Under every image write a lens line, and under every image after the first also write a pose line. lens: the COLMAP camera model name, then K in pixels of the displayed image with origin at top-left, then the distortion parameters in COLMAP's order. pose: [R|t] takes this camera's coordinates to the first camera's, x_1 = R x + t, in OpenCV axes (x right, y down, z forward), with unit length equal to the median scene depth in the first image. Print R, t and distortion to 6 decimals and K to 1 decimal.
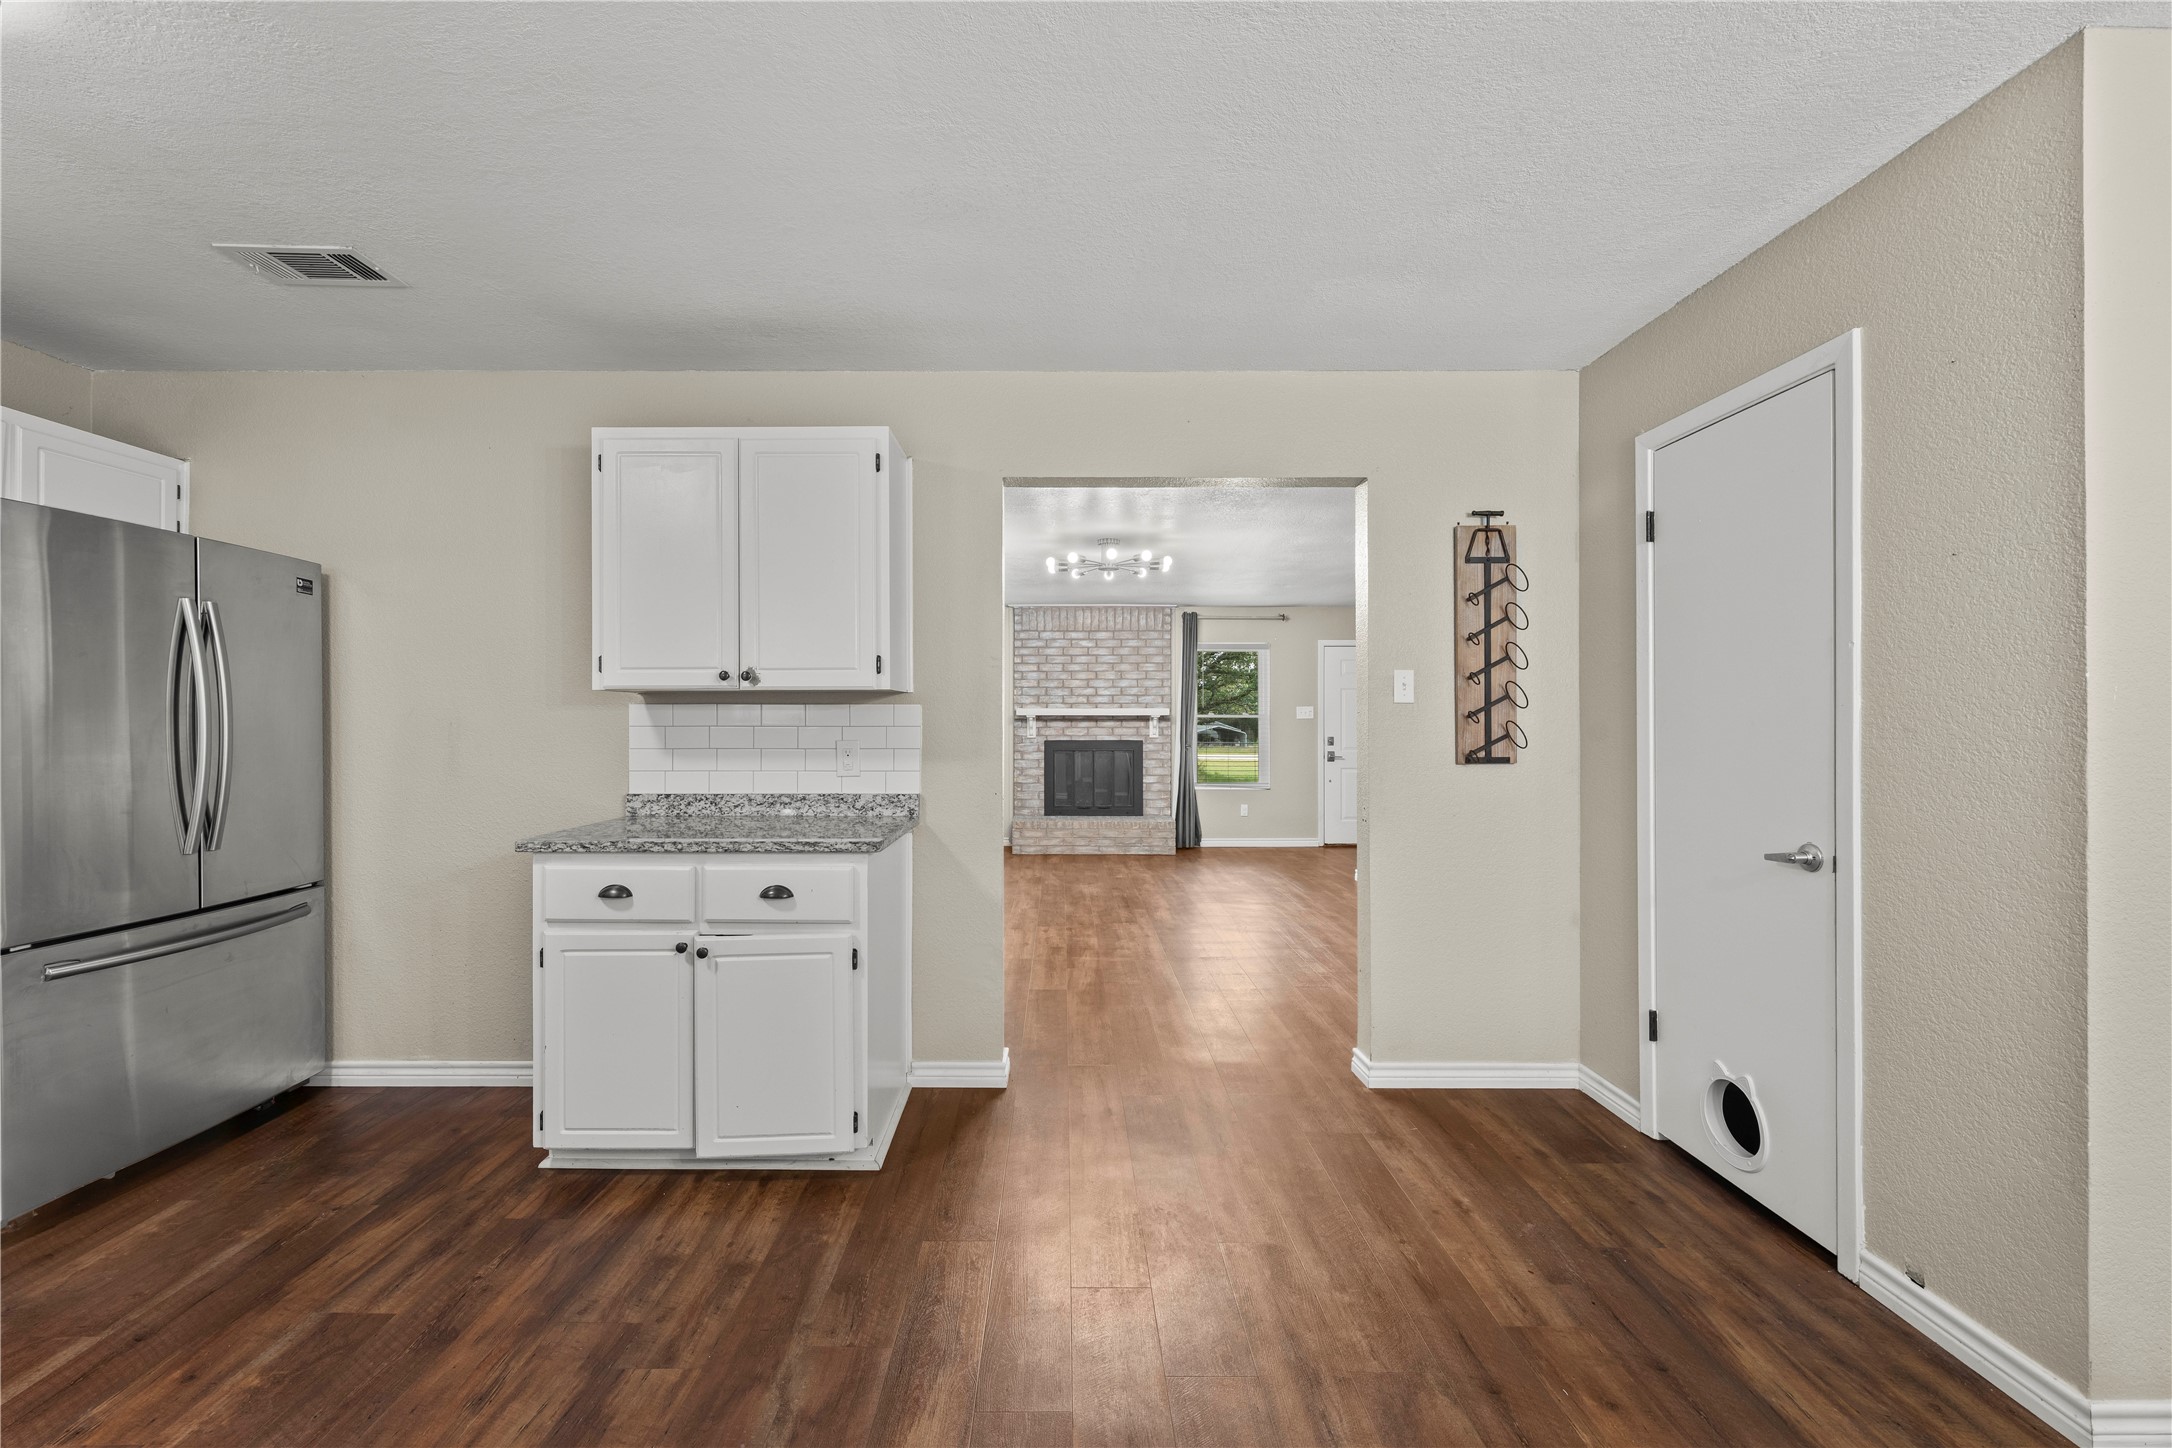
lens RADIAL K [[857.8, 0, 1079.1], [0, 857.8, 720.7], [0, 0, 1]] dist [-0.001838, -0.000103]
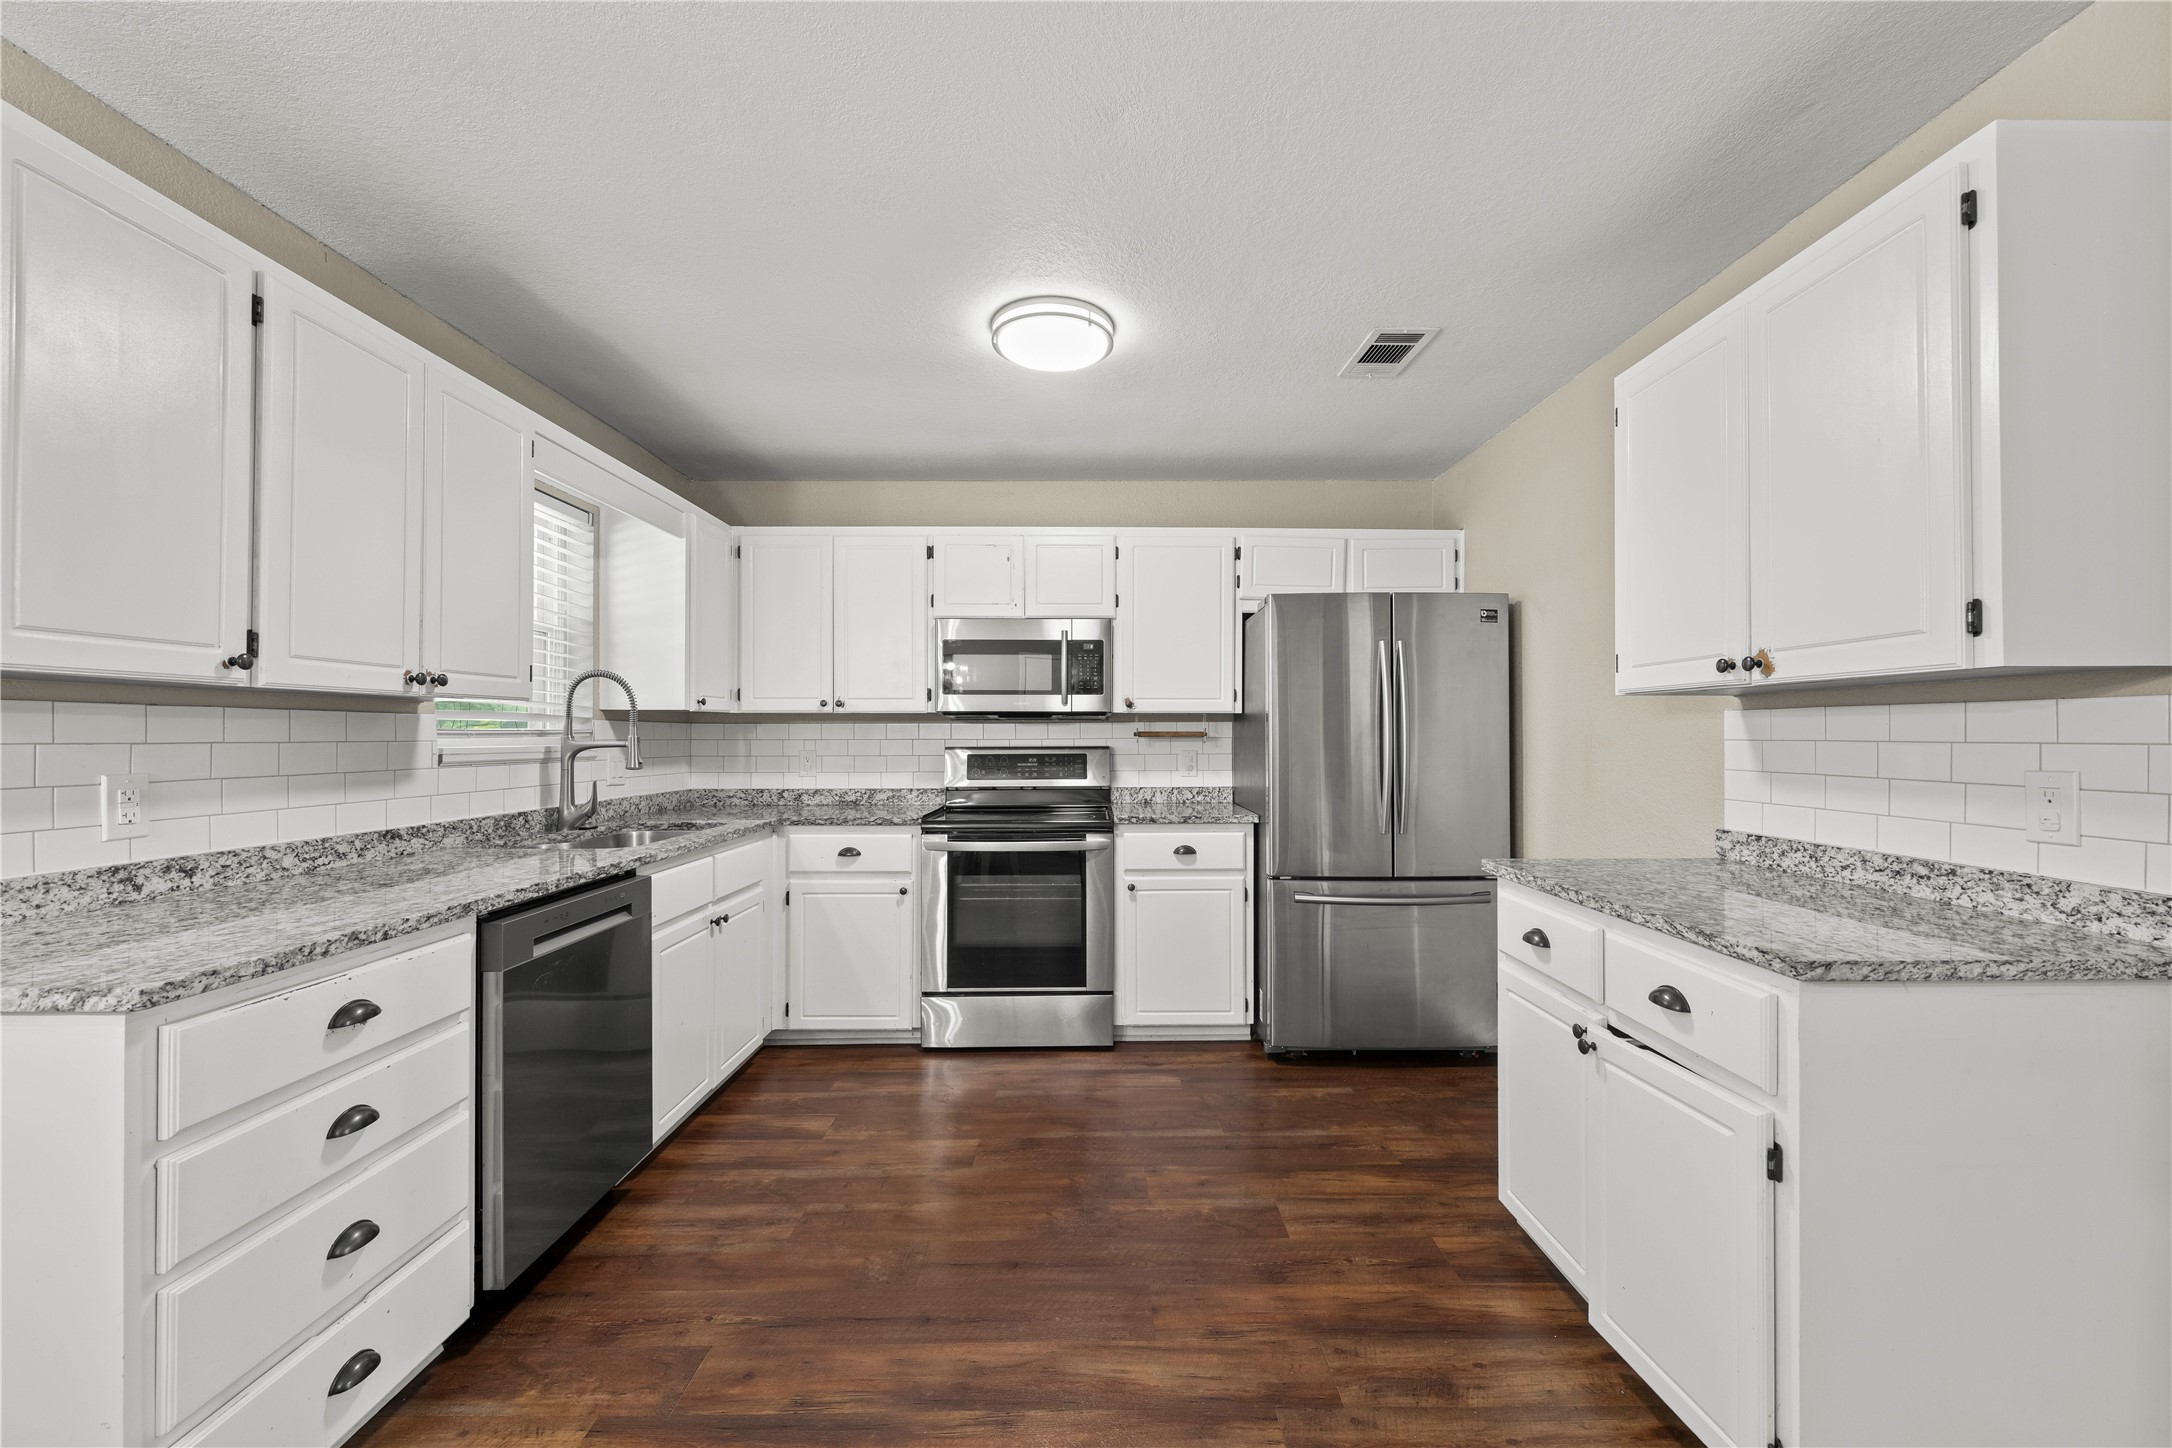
lens RADIAL K [[857.8, 0, 1092.7], [0, 857.8, 729.7], [0, 0, 1]] dist [-0.001838, -0.000103]
pose [[0.000955, -0.004631, -0.999989, 0.259185], [-0.000171, 0.999989, -0.004631, 0.001269], [1.000000, 0.000175, 0.000954, 0.496549]]
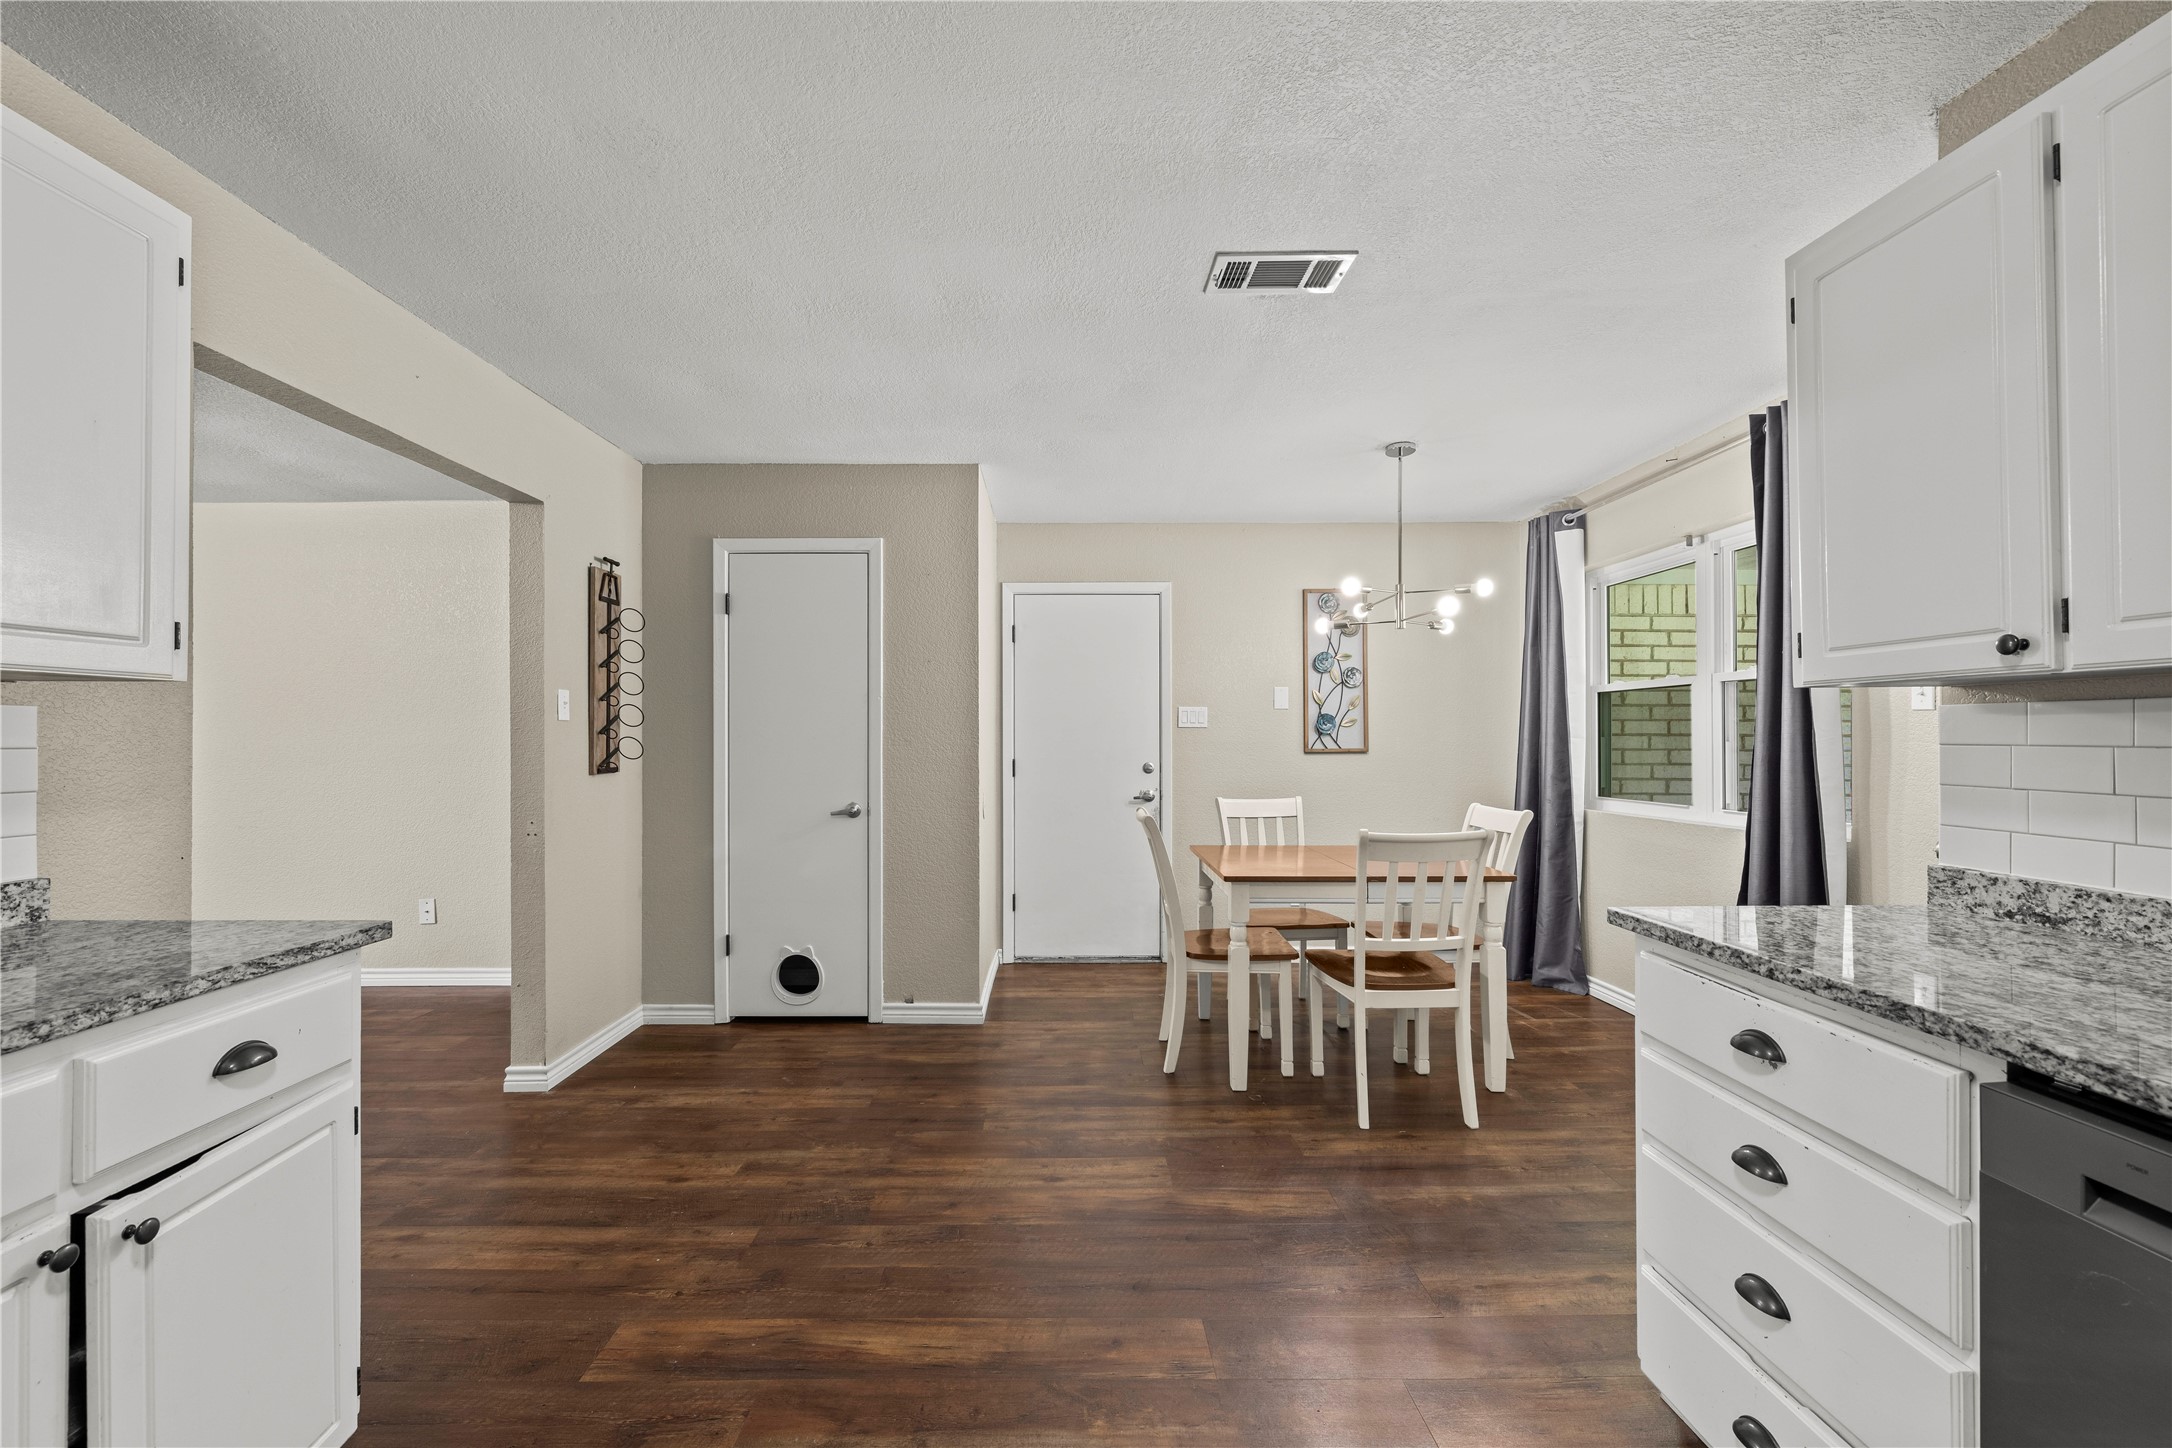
lens RADIAL K [[857.8, 0, 1024.7], [0, 857.8, 732.4], [0, 0, 1]] dist [-0.001838, -0.000103]
pose [[0.041043, 0.004953, 0.999145, -0.769688], [0.002313, 0.999985, -0.005053, 0.000955], [-0.999155, 0.002518, 0.041031, 0.430353]]
